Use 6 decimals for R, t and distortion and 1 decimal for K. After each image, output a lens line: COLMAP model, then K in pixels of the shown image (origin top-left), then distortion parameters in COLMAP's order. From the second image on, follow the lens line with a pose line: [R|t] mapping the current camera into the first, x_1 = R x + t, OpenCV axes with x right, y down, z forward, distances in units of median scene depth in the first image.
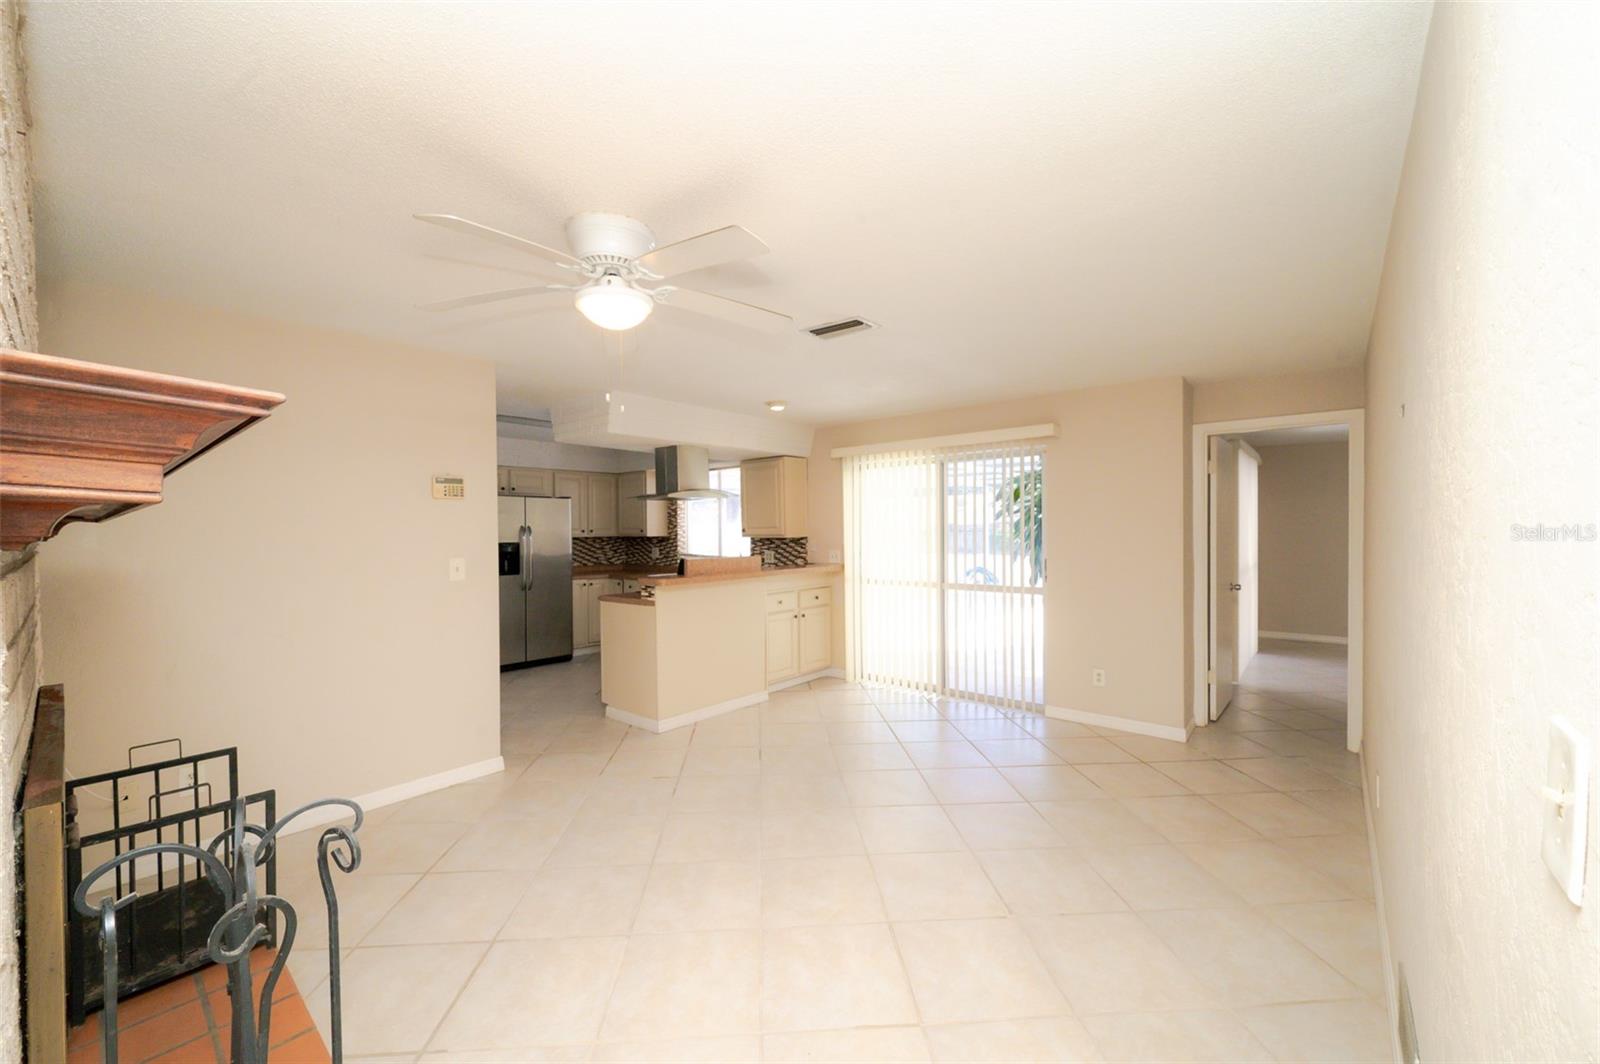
lens RADIAL K [[622.9, 0, 800.2], [0, 622.9, 532.2], [0, 0, 1]] dist [0.003127, 0.000024]
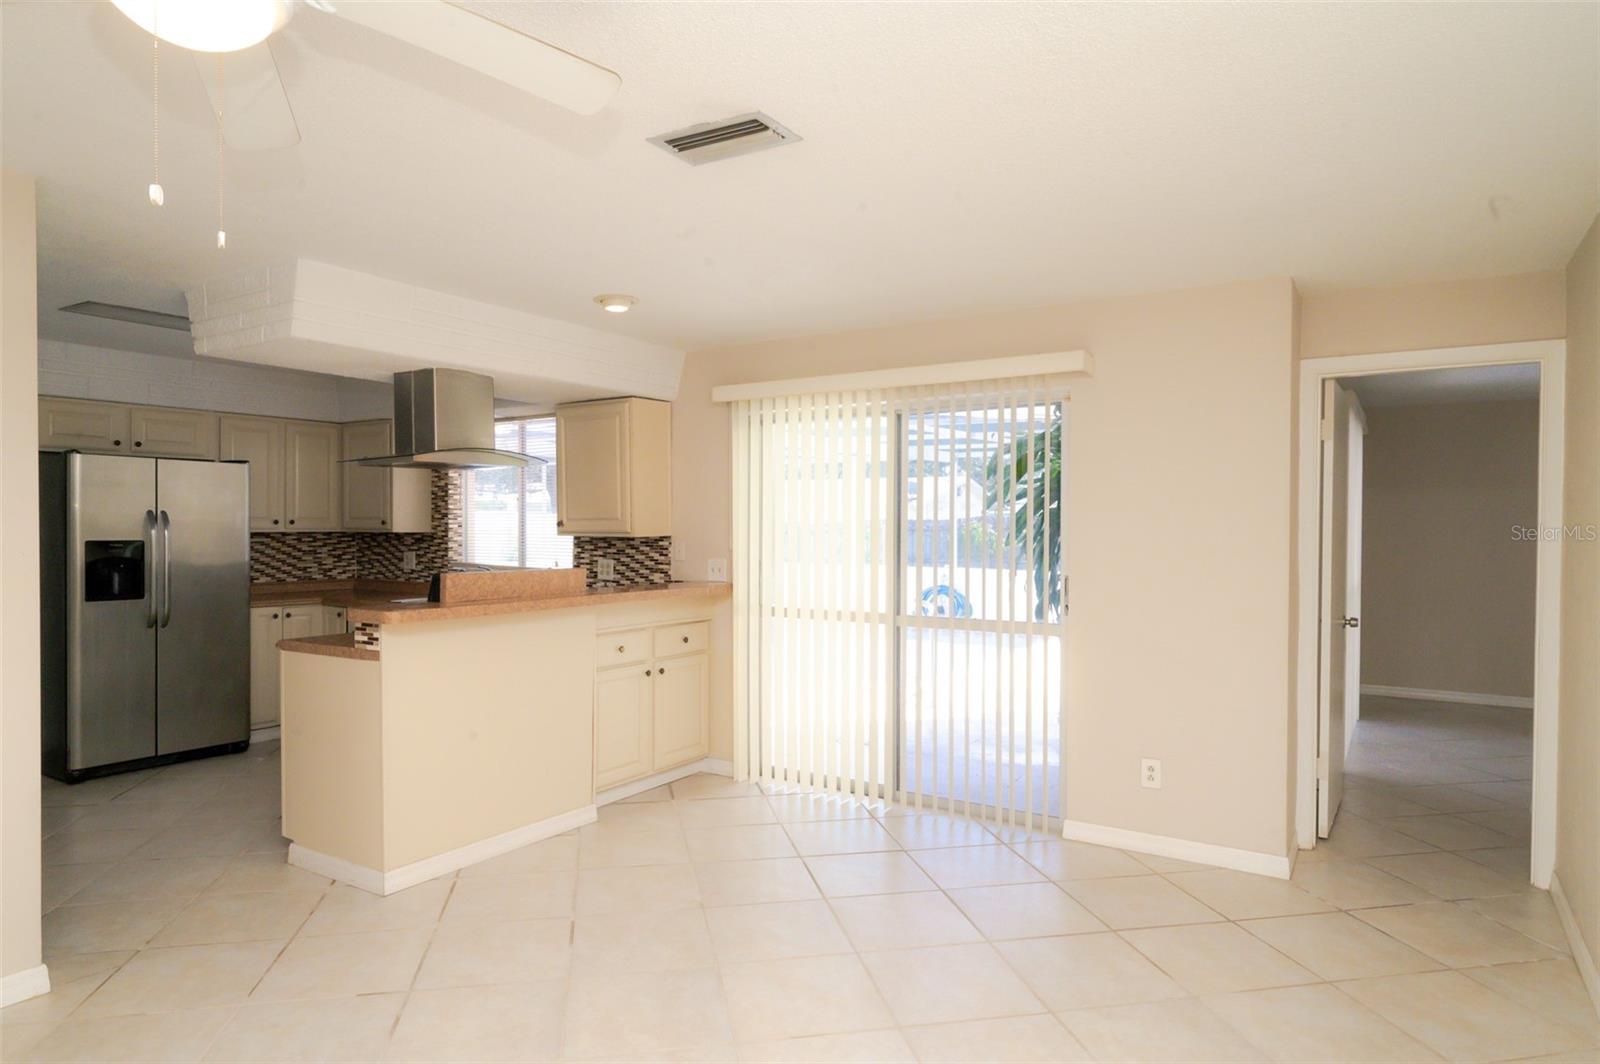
lens RADIAL K [[967.2, 0, 798.8], [0, 967.2, 528.5], [0, 0, 1]] dist [-0.024683, -0.000928]
pose [[0.990943, 0.011164, 0.133817, 0.011749], [-0.010924, 0.999937, -0.002532, 0.001790], [-0.133836, 0.001047, 0.991003, 0.102468]]
